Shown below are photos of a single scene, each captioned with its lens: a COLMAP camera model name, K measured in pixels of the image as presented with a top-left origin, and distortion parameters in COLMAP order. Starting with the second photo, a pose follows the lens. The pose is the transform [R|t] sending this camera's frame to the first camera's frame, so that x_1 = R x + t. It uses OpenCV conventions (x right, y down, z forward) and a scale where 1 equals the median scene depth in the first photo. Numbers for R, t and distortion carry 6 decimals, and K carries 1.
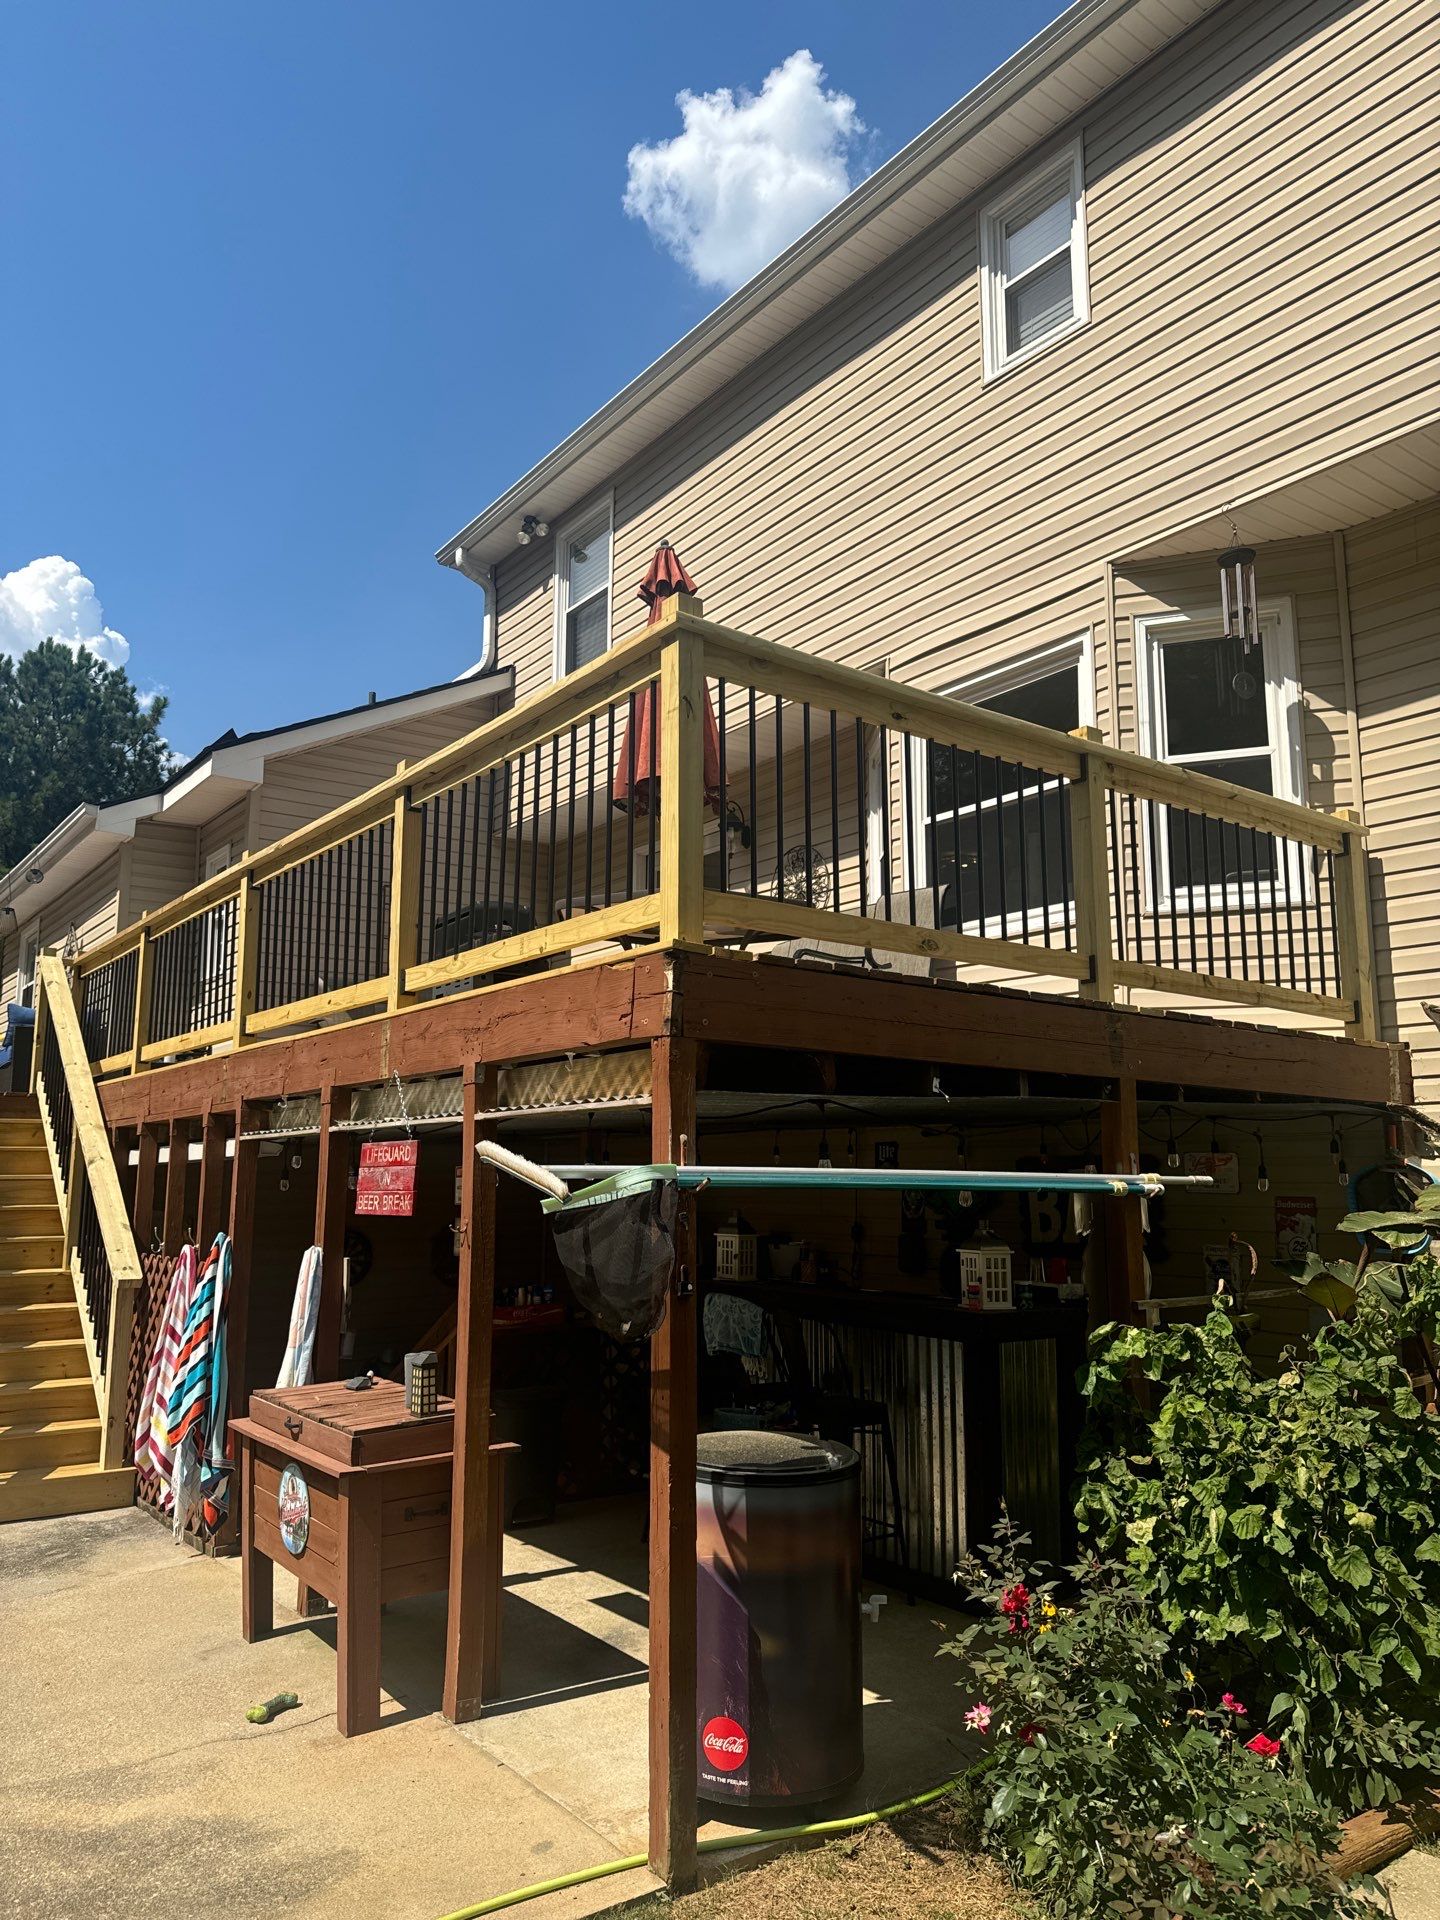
lens RADIAL K [[1371.0, 0, 711.0], [0, 1371.0, 946.8], [0, 0, 1]] dist [0.074516, -0.063657]
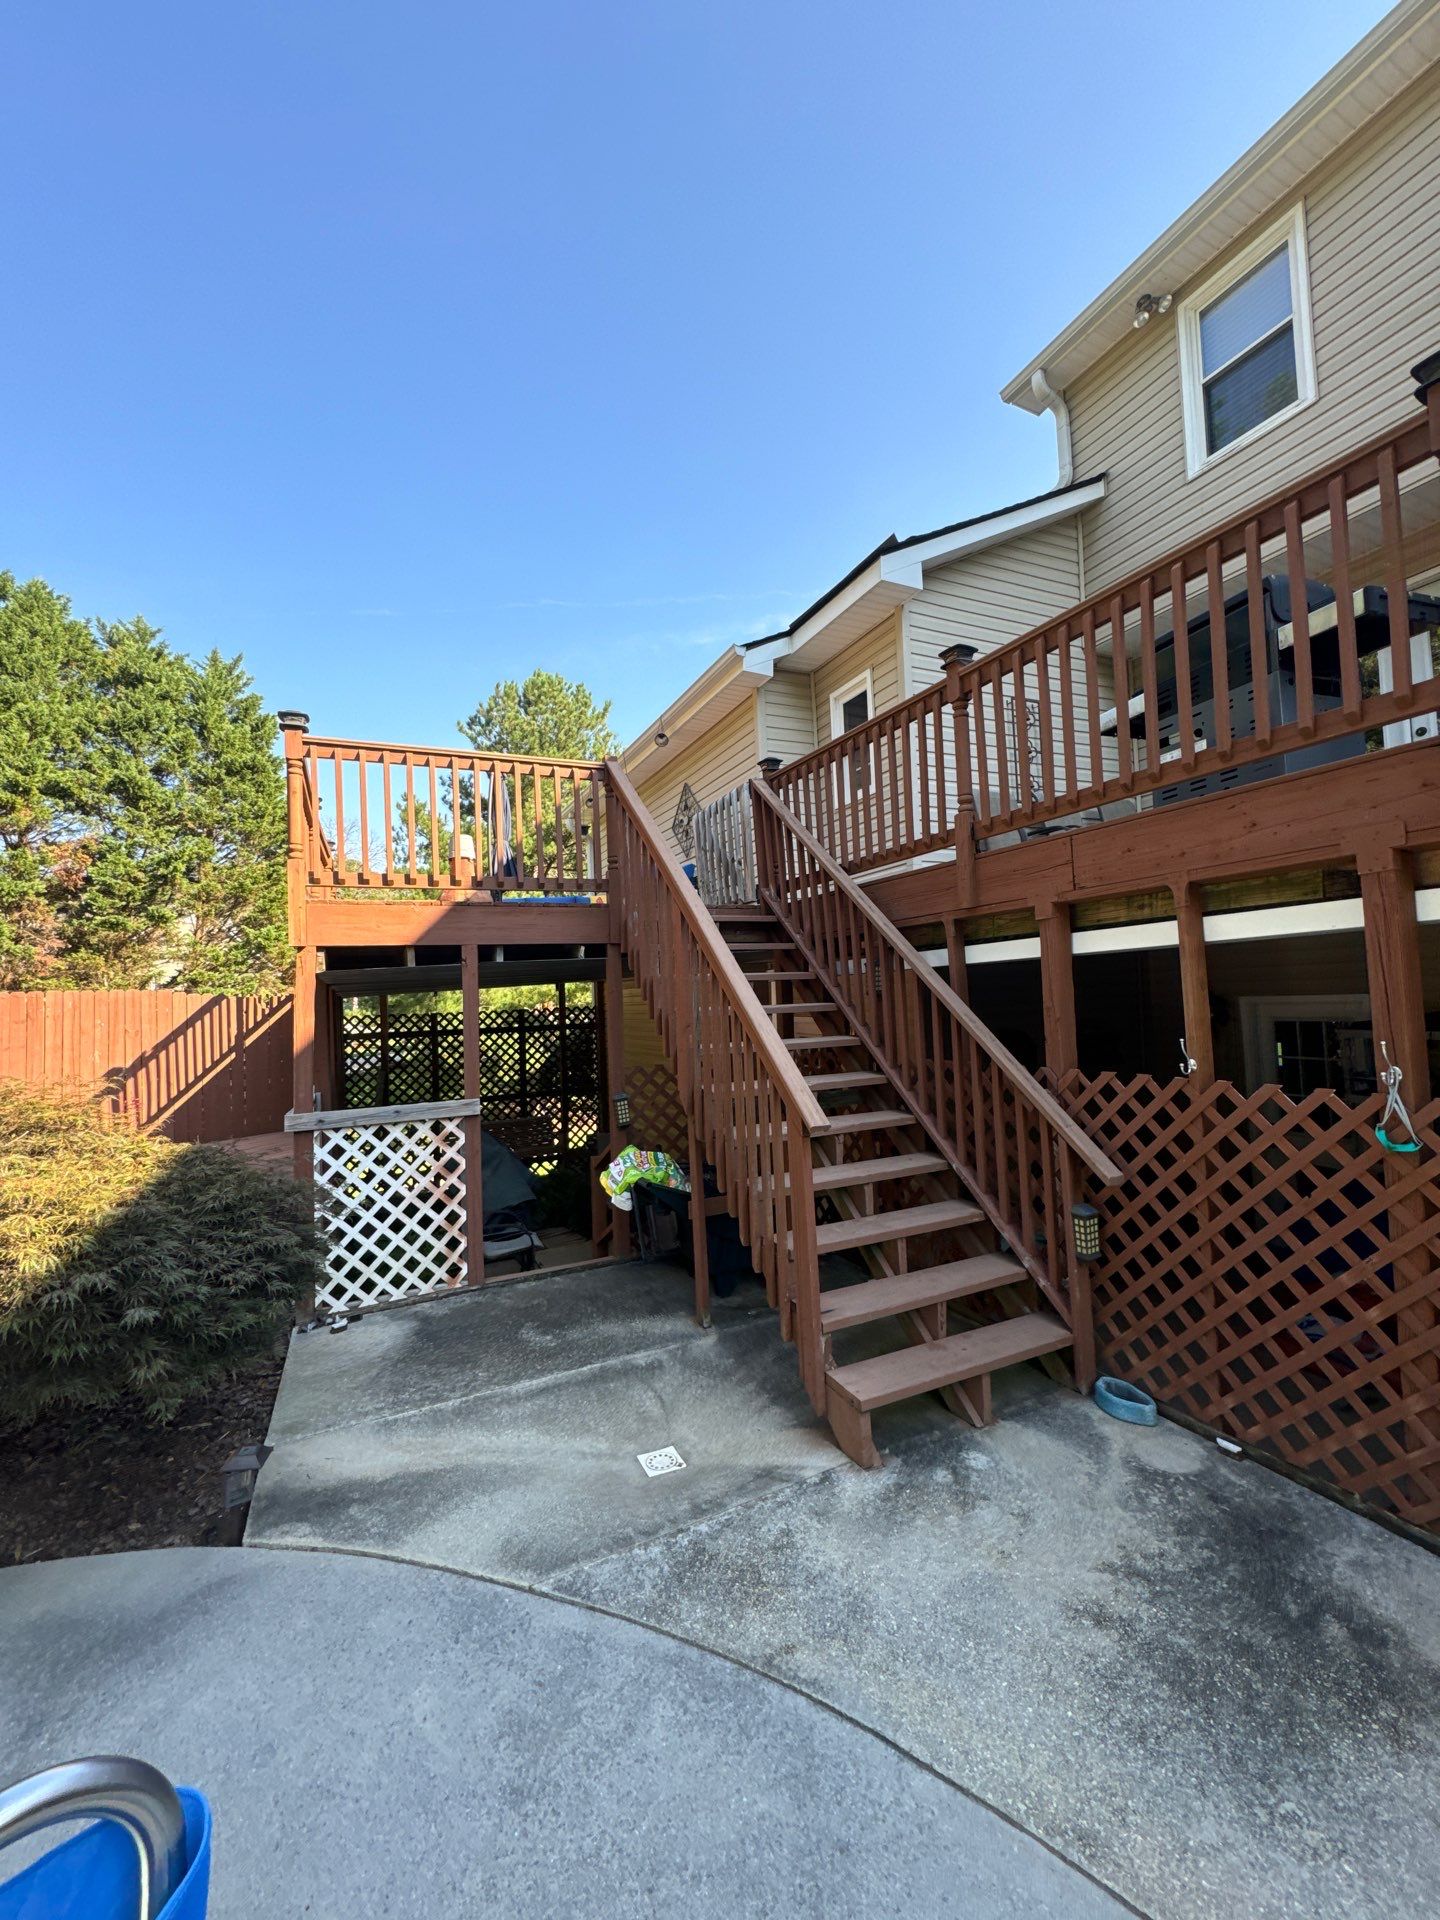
lens RADIAL K [[766.9, 0, 719.3], [0, 766.9, 959.2], [0, 0, 1]] dist [0.000015, -0.000553]
pose [[0.981381, -0.046914, -0.186255, -0.572781], [0.069389, 0.990817, 0.116046, 0.106577], [0.179101, -0.126809, 0.975624, 0.616194]]
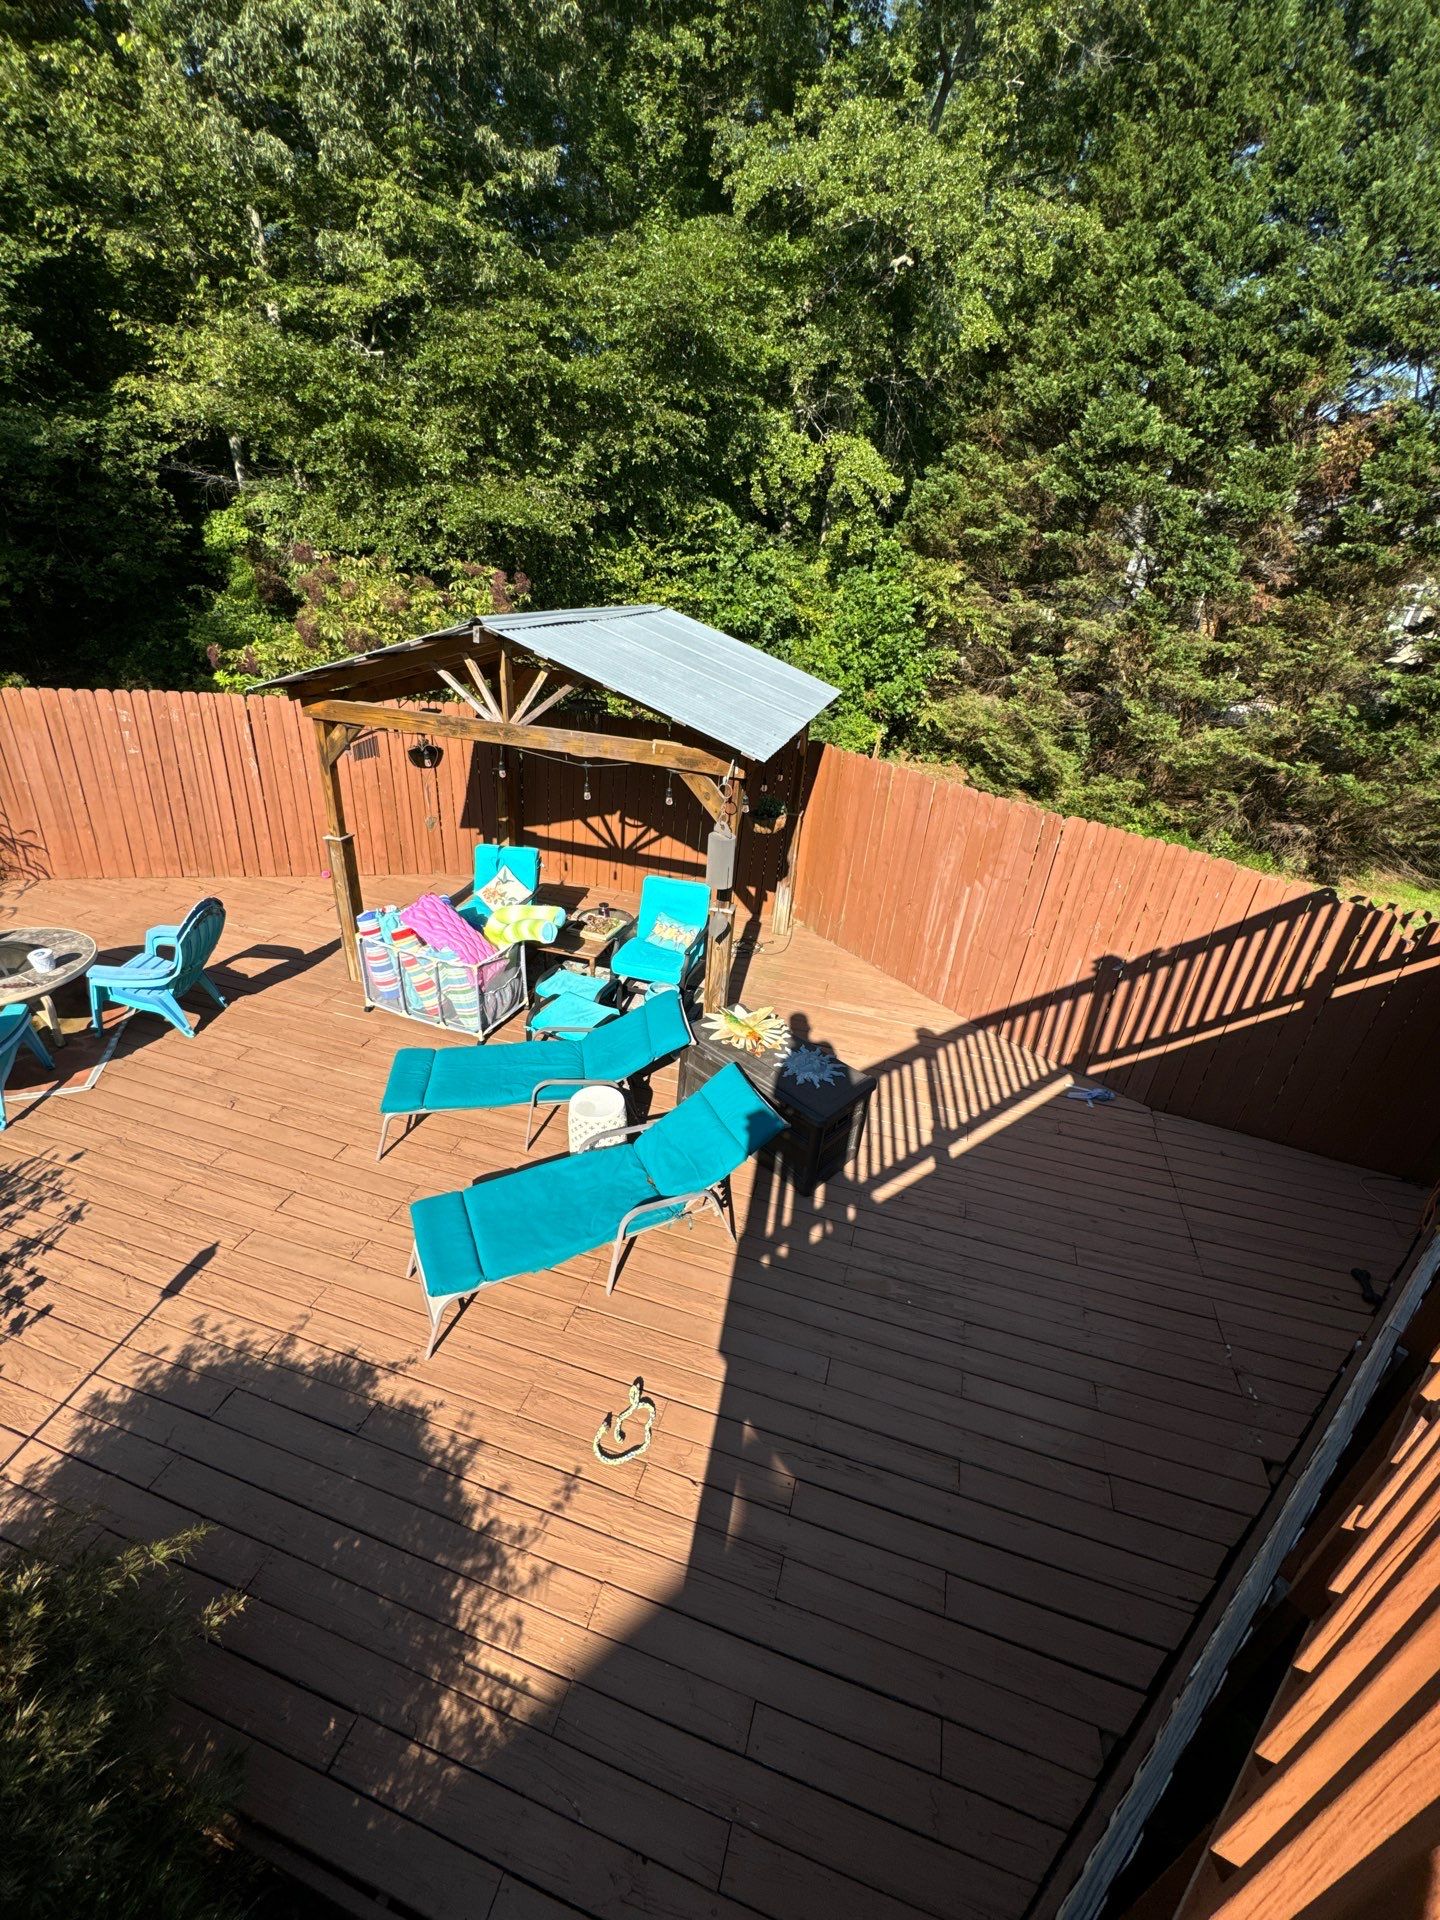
lens RADIAL K [[766.9, 0, 717.9], [0, 766.9, 958.1], [0, 0, 1]] dist [0.000015, -0.000553]
pose [[0.040656, 0.467517, -0.883049, -1.053736], [0.110814, 0.876218, 0.469002, -0.058980], [0.993009, -0.116921, -0.016184, 1.203183]]
